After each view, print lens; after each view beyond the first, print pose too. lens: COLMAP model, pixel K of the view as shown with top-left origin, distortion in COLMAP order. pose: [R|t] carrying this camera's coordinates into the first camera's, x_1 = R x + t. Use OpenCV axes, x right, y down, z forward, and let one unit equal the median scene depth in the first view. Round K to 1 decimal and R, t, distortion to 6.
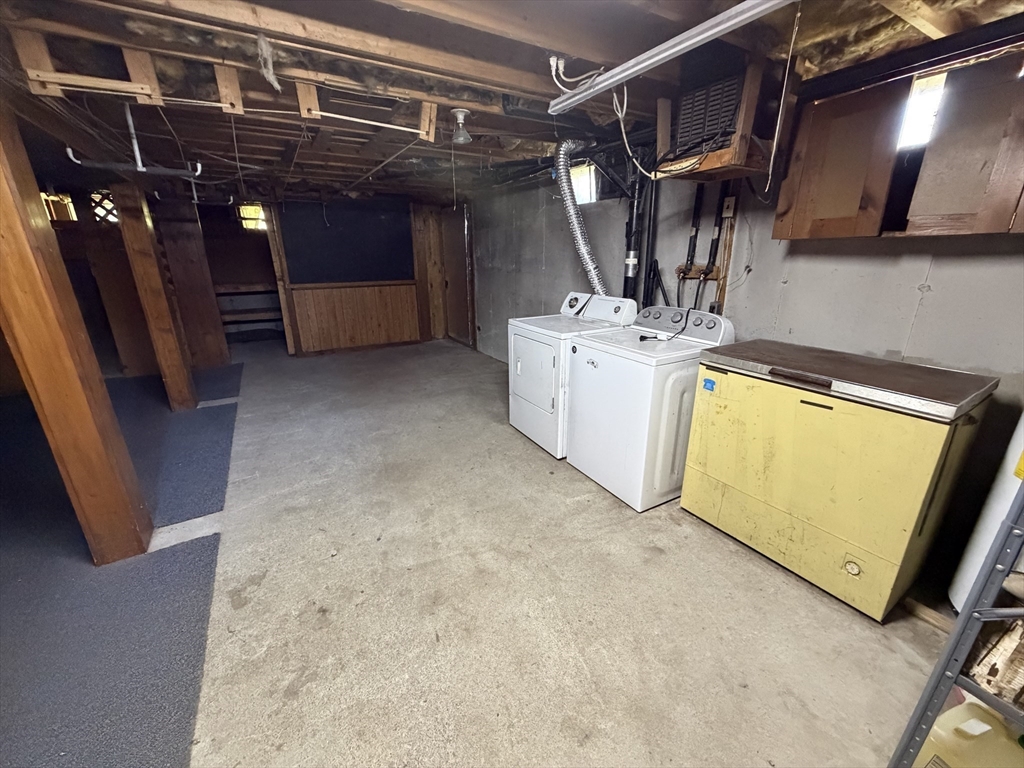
lens RADIAL K [[409.1, 0, 512.0], [0, 409.1, 384.0], [0, 0, 1]] dist [-0.000044, -0.000058]
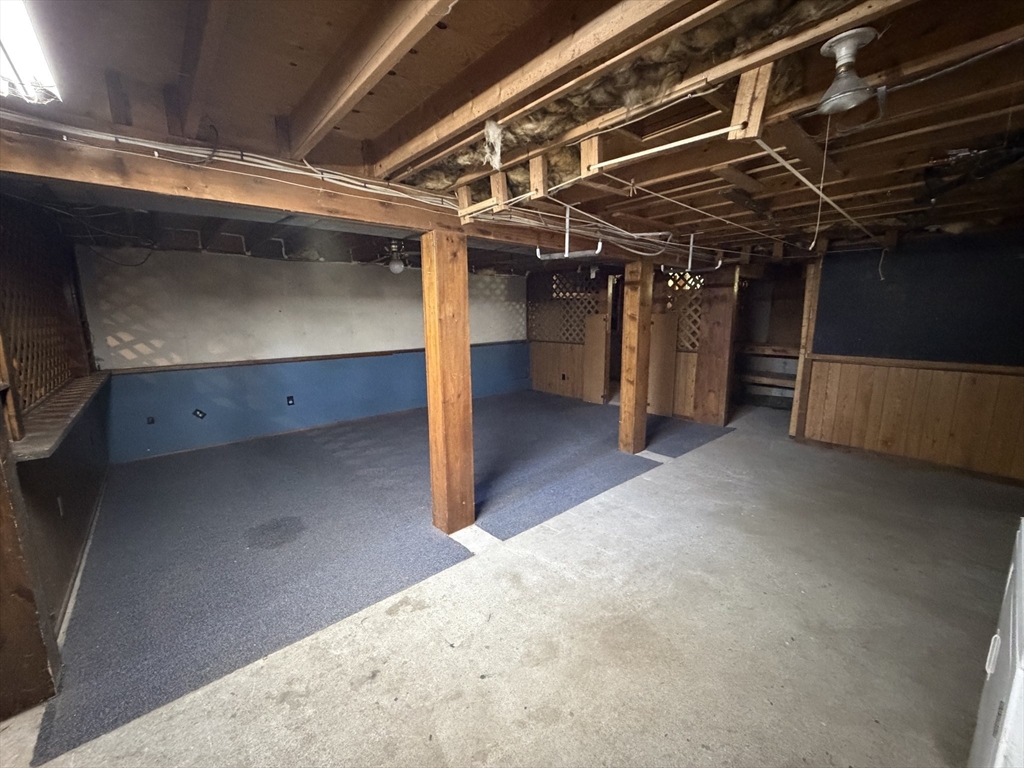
lens RADIAL K [[409.1, 0, 512.0], [0, 409.1, 384.0], [0, 0, 1]] dist [-0.000044, -0.000058]
pose [[0.182040, 0.174682, -0.967651, 0.313825], [-0.296574, 0.948019, 0.115345, -0.237635], [0.937500, 0.265982, 0.224384, 0.636684]]
